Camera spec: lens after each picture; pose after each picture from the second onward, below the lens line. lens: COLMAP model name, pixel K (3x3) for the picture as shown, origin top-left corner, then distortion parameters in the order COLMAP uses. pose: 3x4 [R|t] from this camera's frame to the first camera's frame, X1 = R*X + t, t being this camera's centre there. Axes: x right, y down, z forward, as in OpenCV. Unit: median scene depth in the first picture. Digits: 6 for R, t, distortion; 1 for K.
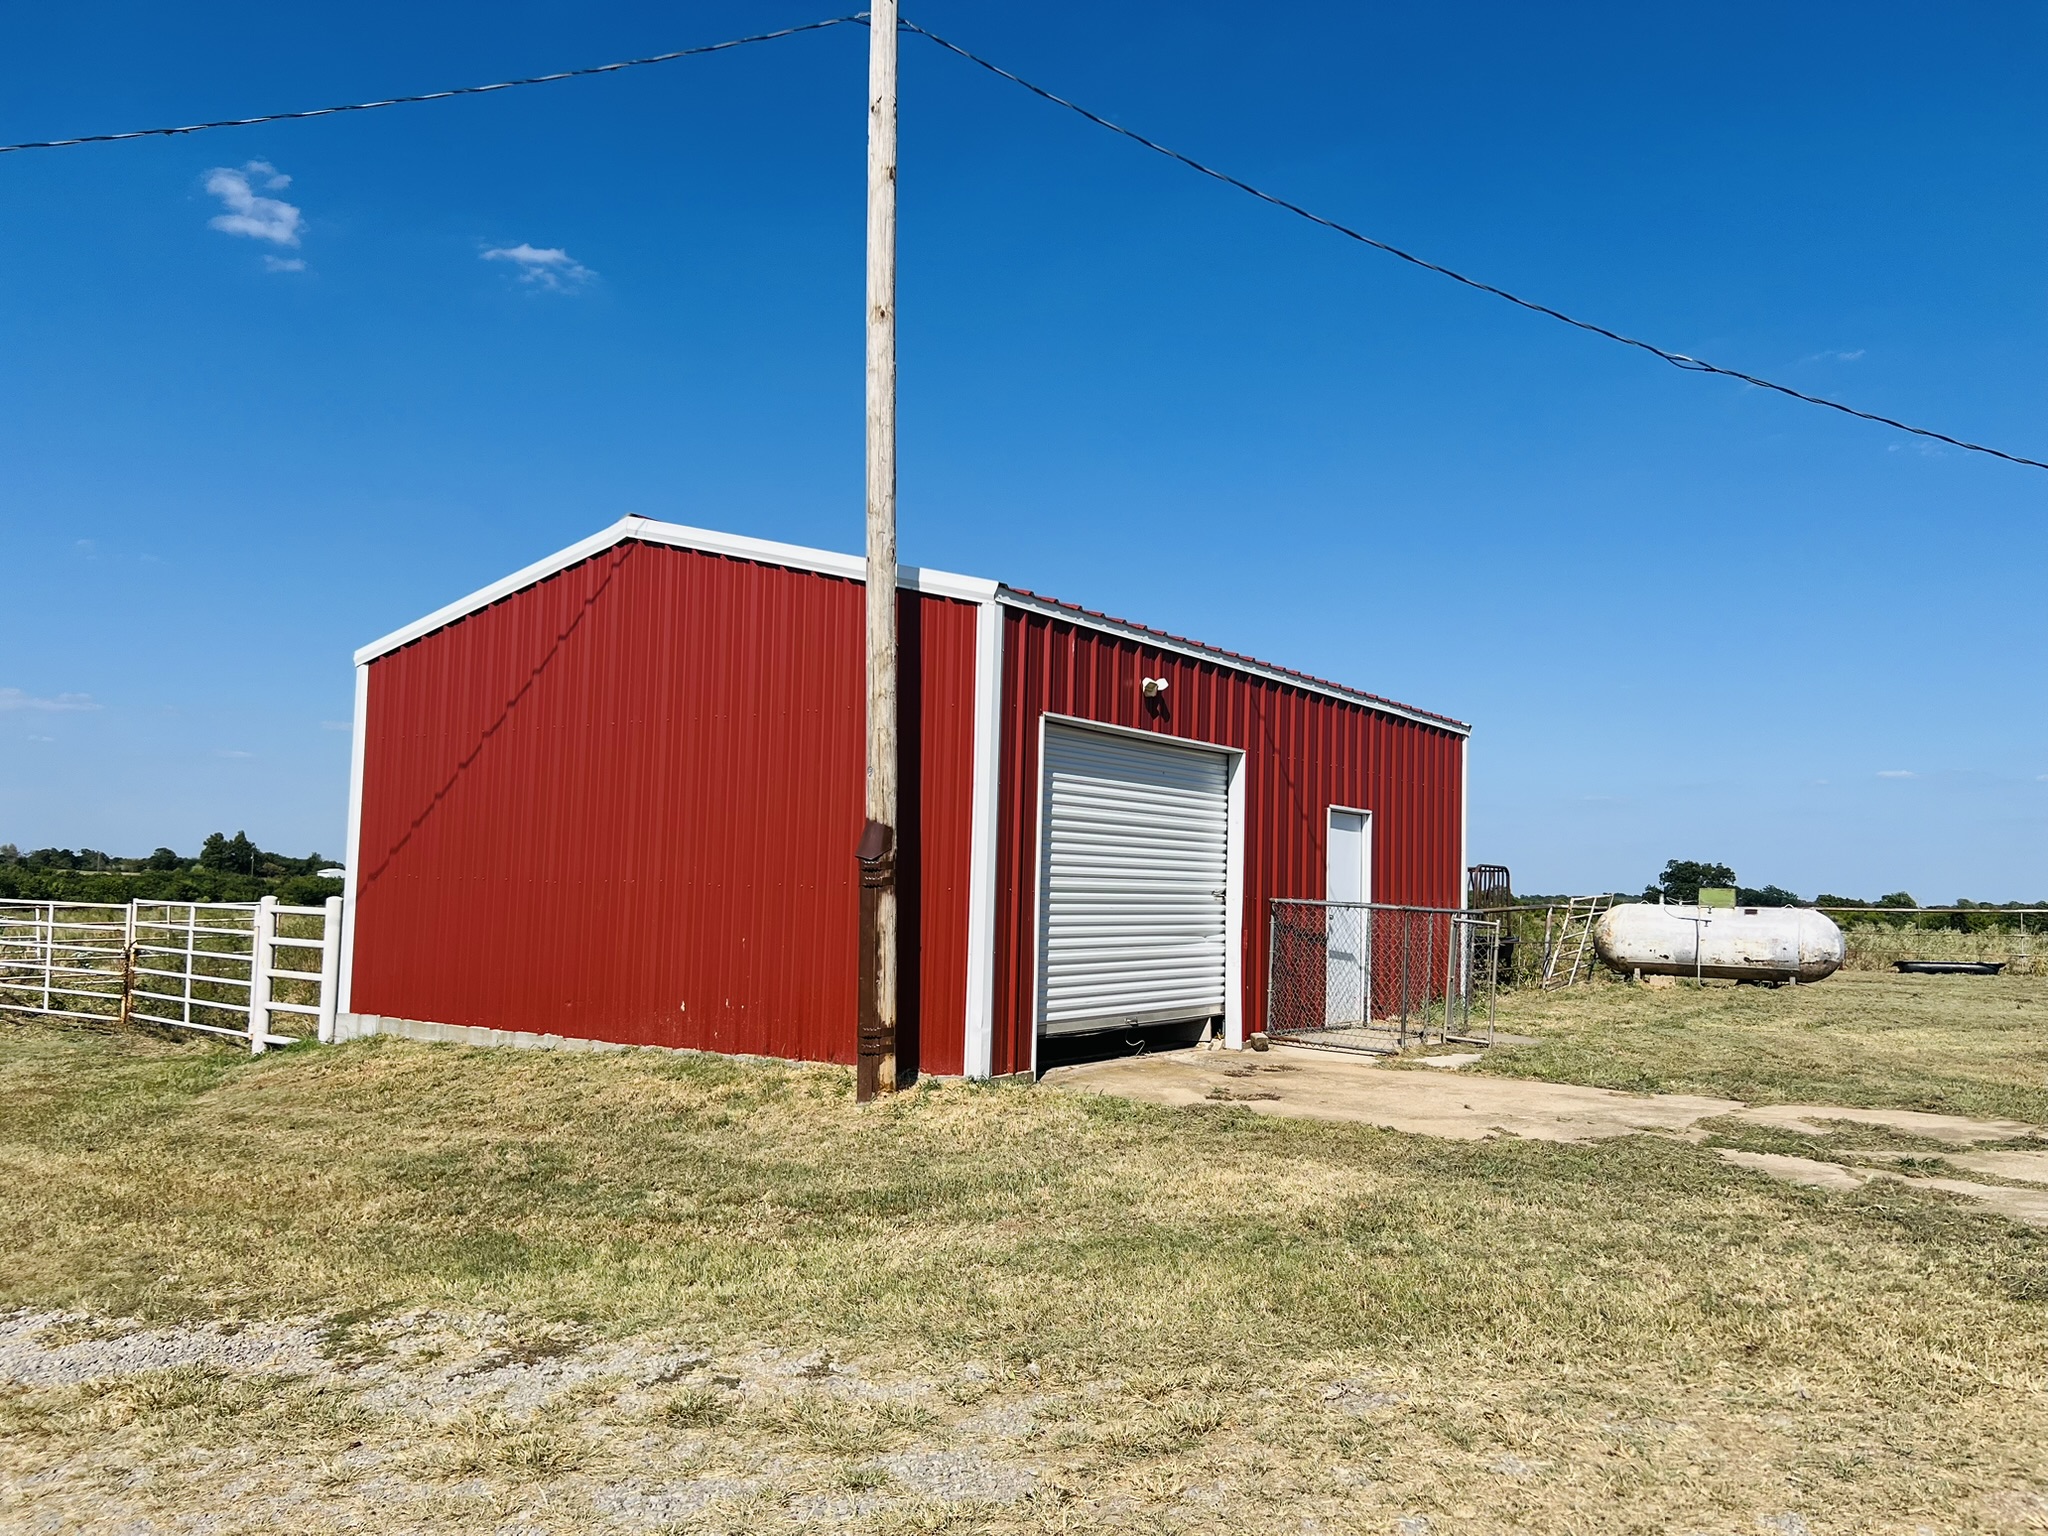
lens RADIAL K [[1542.7, 0, 1024.0], [0, 1542.7, 768.0], [0, 0, 1]] dist [0.028947, 0.001362]
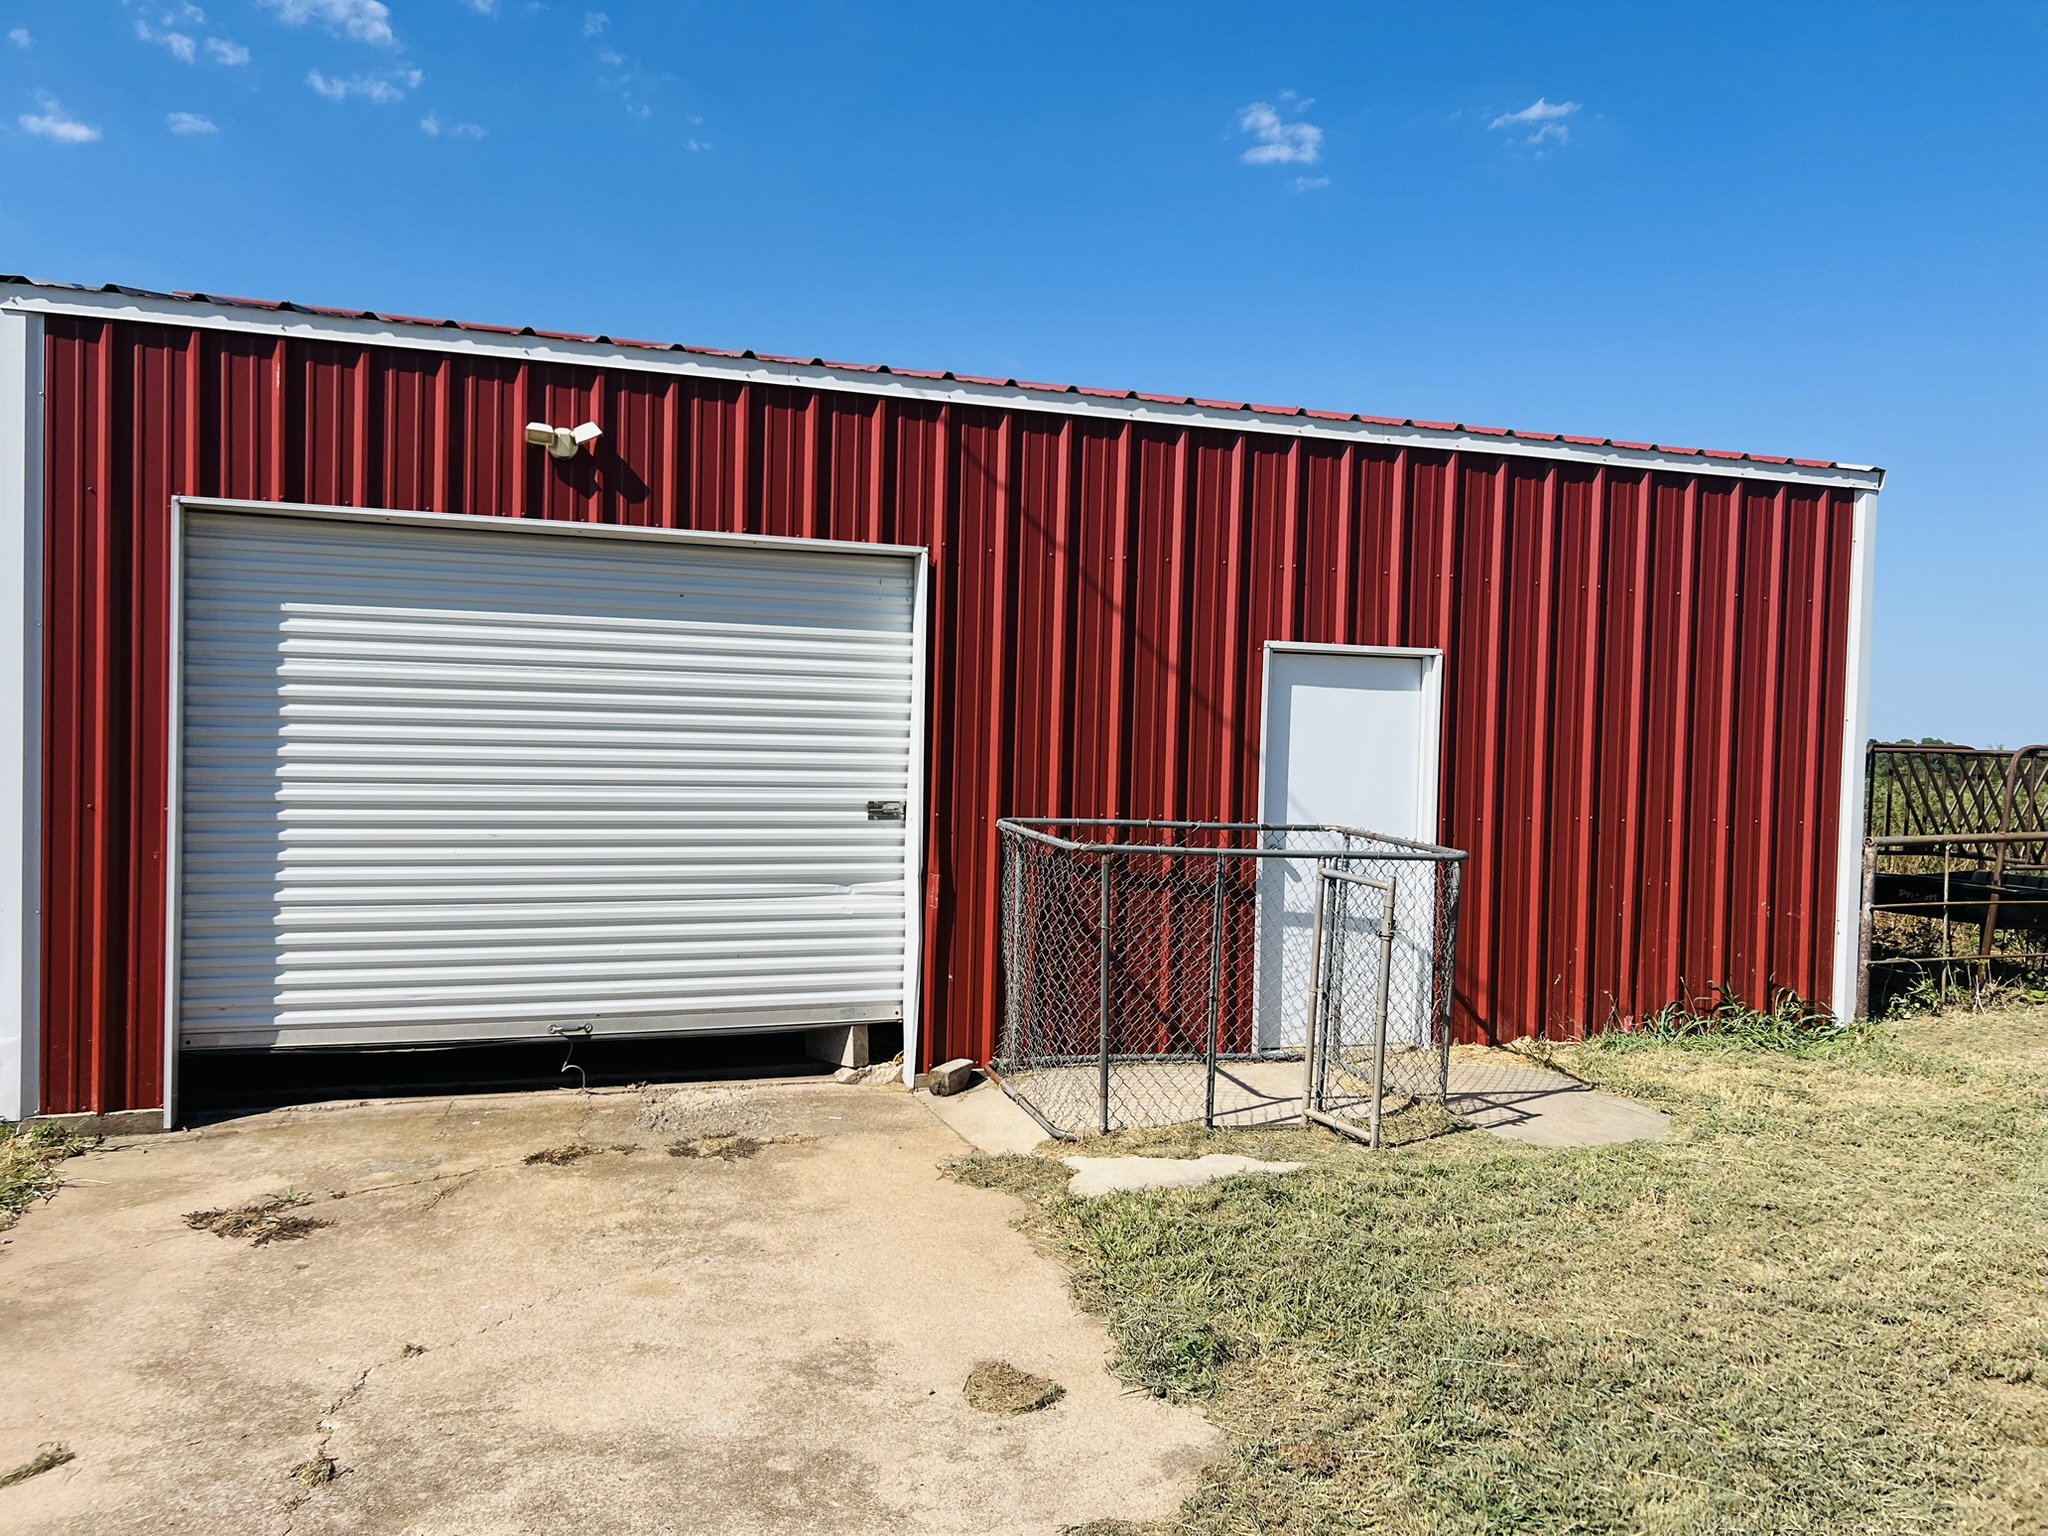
lens RADIAL K [[1542.7, 0, 1024.0], [0, 1542.7, 768.0], [0, 0, 1]] dist [0.028947, 0.001362]
pose [[0.804187, 0.004172, -0.594362, 0.375903], [0.042309, 0.997037, 0.064243, 0.025277], [0.592869, -0.076810, 0.801628, 0.441145]]
